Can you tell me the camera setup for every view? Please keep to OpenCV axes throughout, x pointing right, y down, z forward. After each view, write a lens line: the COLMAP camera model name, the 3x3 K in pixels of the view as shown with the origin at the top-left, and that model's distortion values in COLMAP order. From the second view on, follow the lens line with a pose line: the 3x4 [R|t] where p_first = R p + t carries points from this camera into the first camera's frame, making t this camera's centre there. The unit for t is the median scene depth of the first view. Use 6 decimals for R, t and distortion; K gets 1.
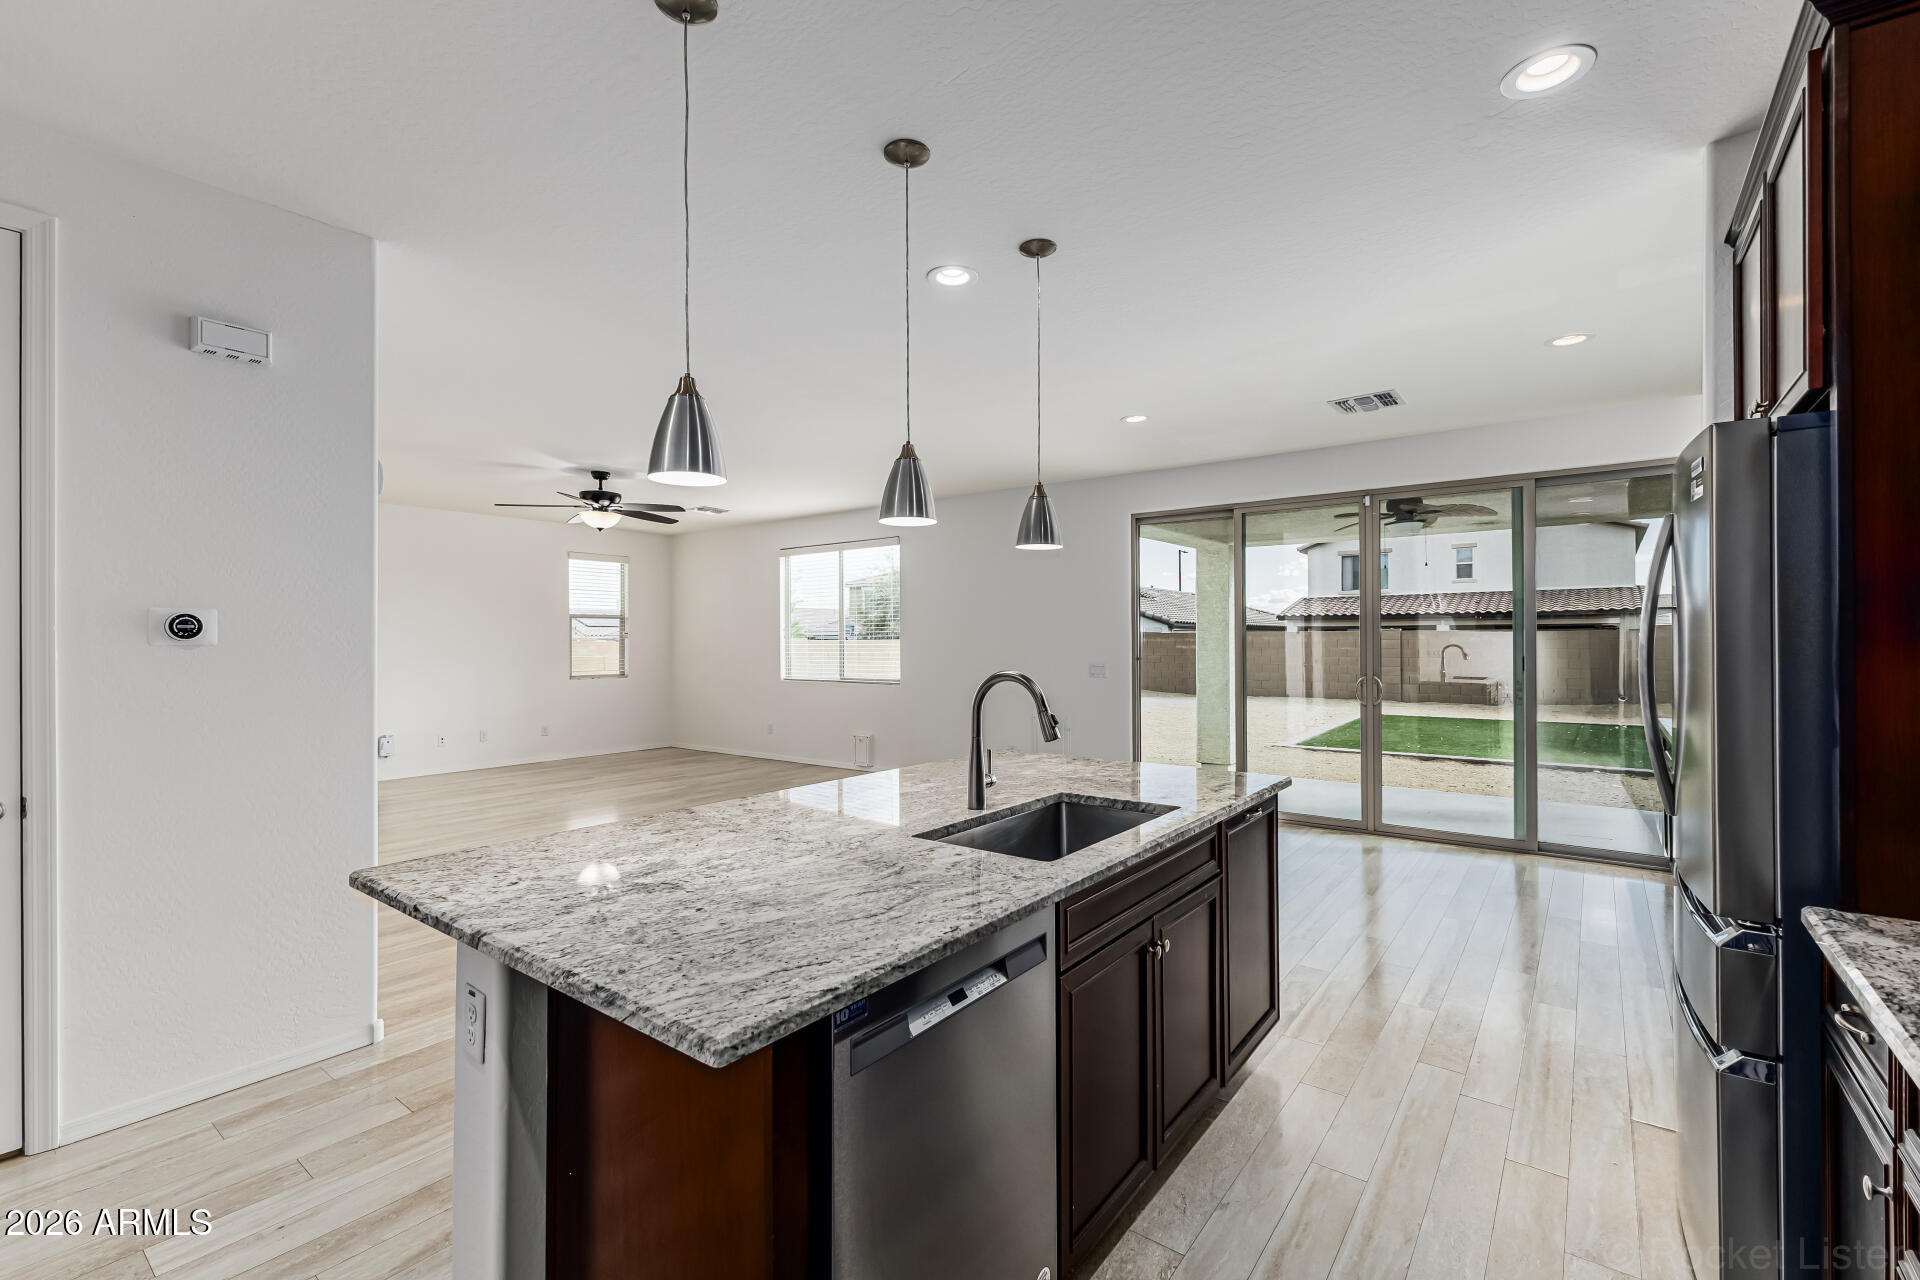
lens RADIAL K [[831.7, 0, 954.5], [0, 831.7, 633.8], [0, 0, 1]] dist [0.011293, -0.000192]
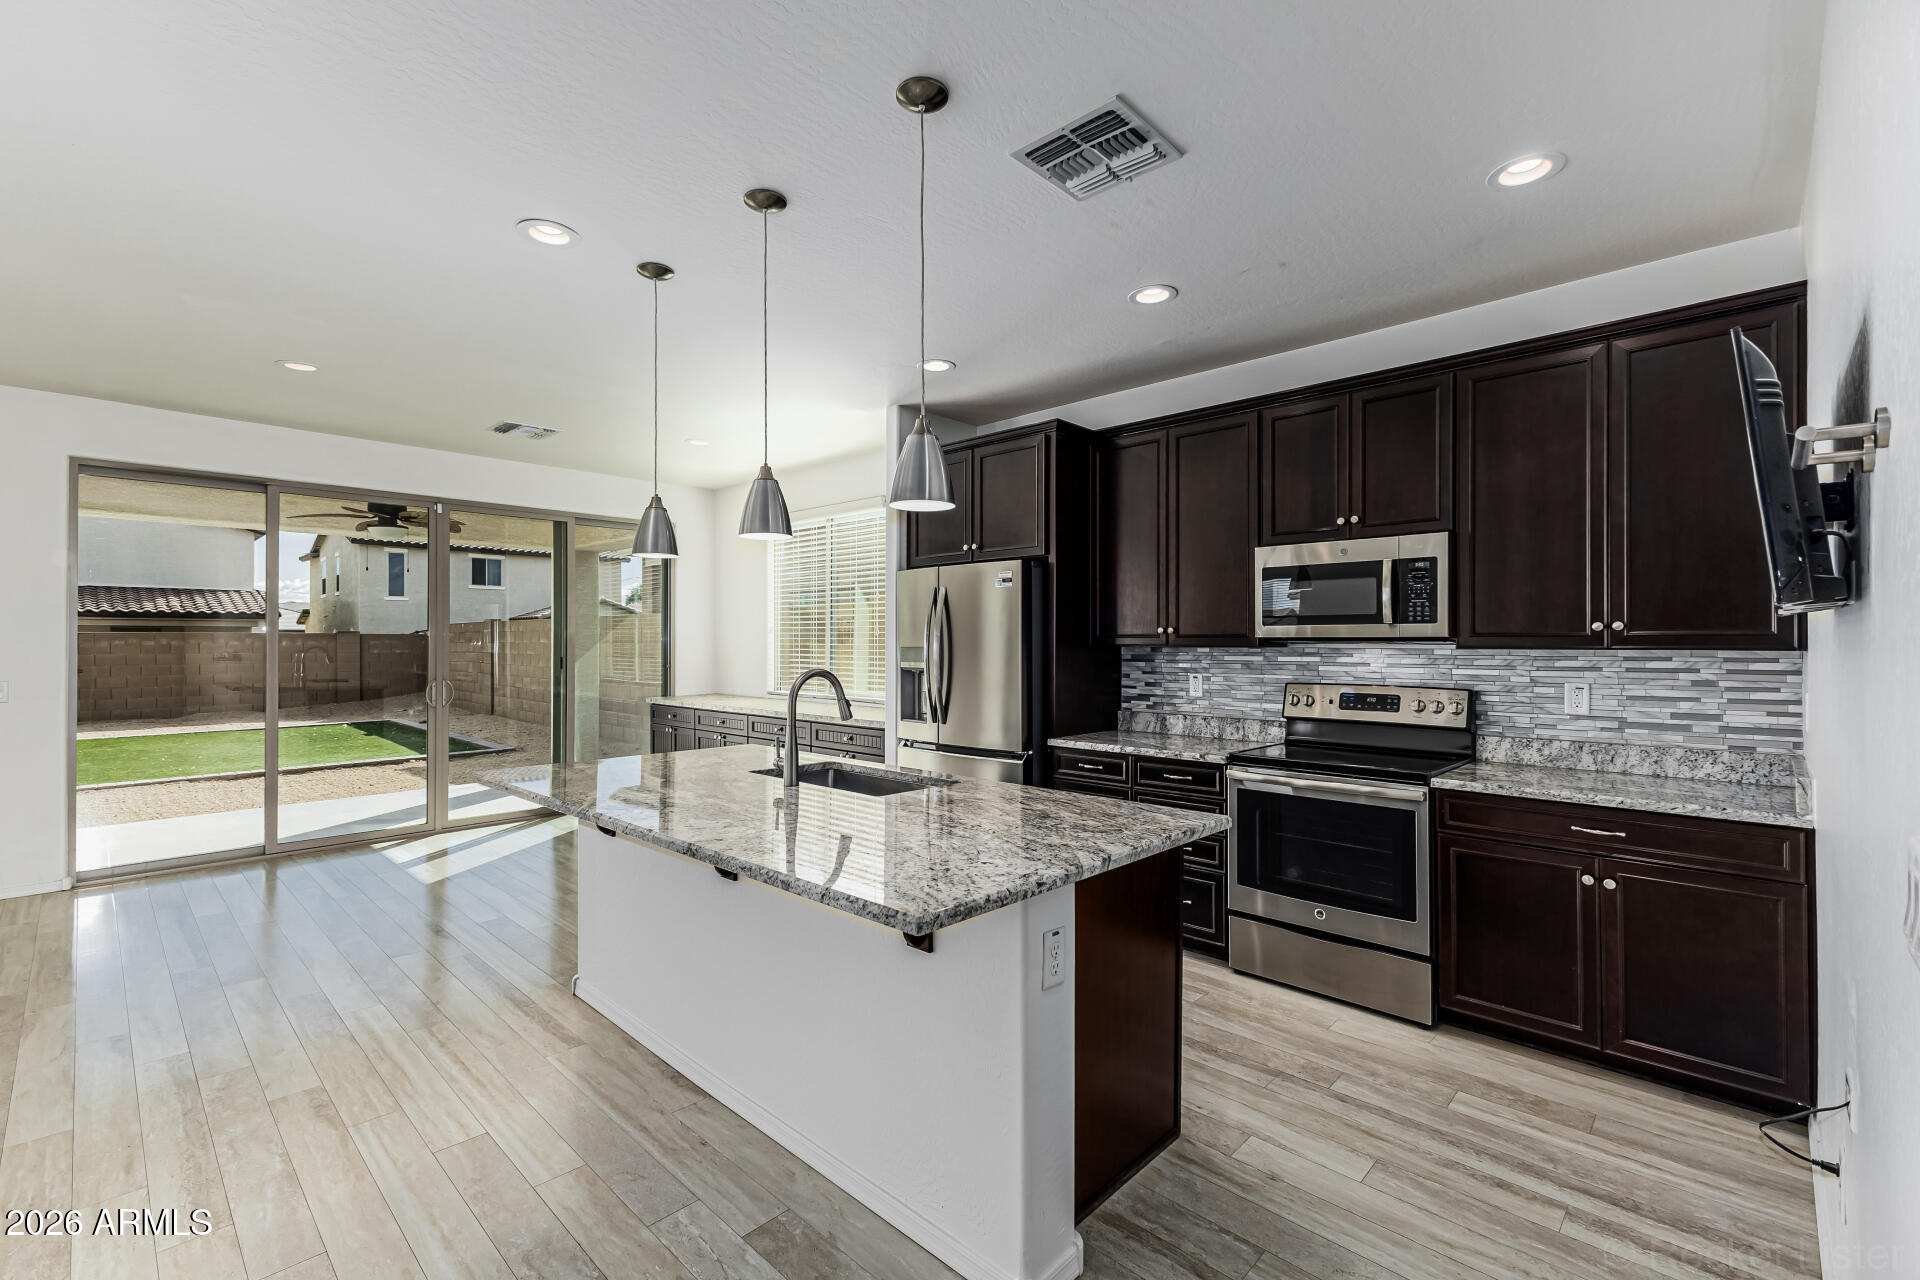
lens RADIAL K [[826.2, 0, 956.2], [0, 826.2, 638.2], [0, 0, 1]] dist [0.011684, -0.001361]
pose [[0.110517, 0.006288, 0.993854, -0.398655], [-0.006823, 0.999961, -0.005568, 0.001558], [-0.993851, -0.006166, 0.110556, 0.225129]]
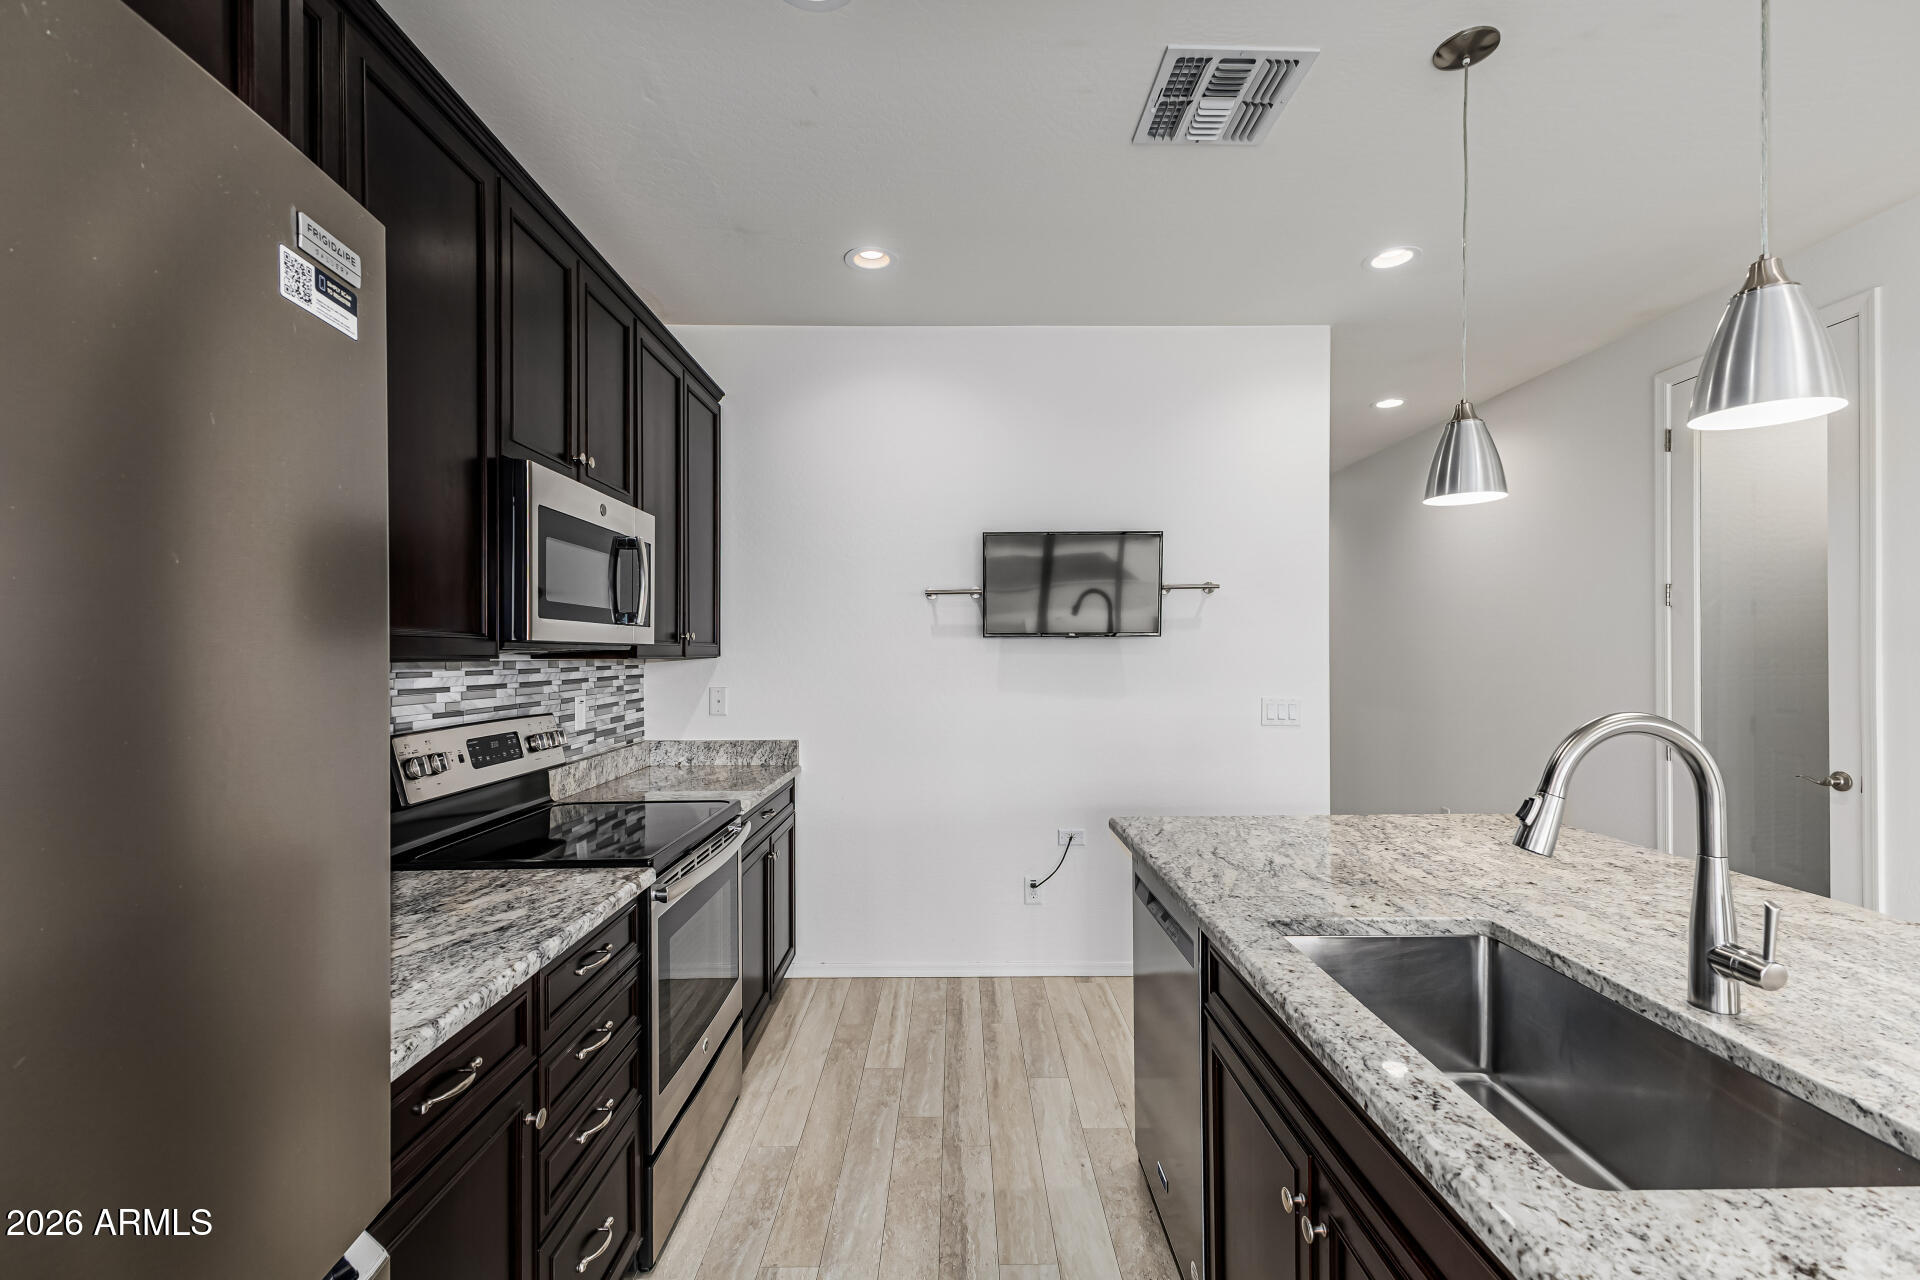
lens RADIAL K [[829.1, 0, 956.0], [0, 829.1, 651.9], [0, 0, 1]] dist [0.004457, -0.000195]
pose [[-0.792392, 0.004316, -0.609997, 0.229646], [0.009066, 0.999948, -0.004701, 0.002738], [0.609945, -0.009255, -0.792390, 0.393443]]
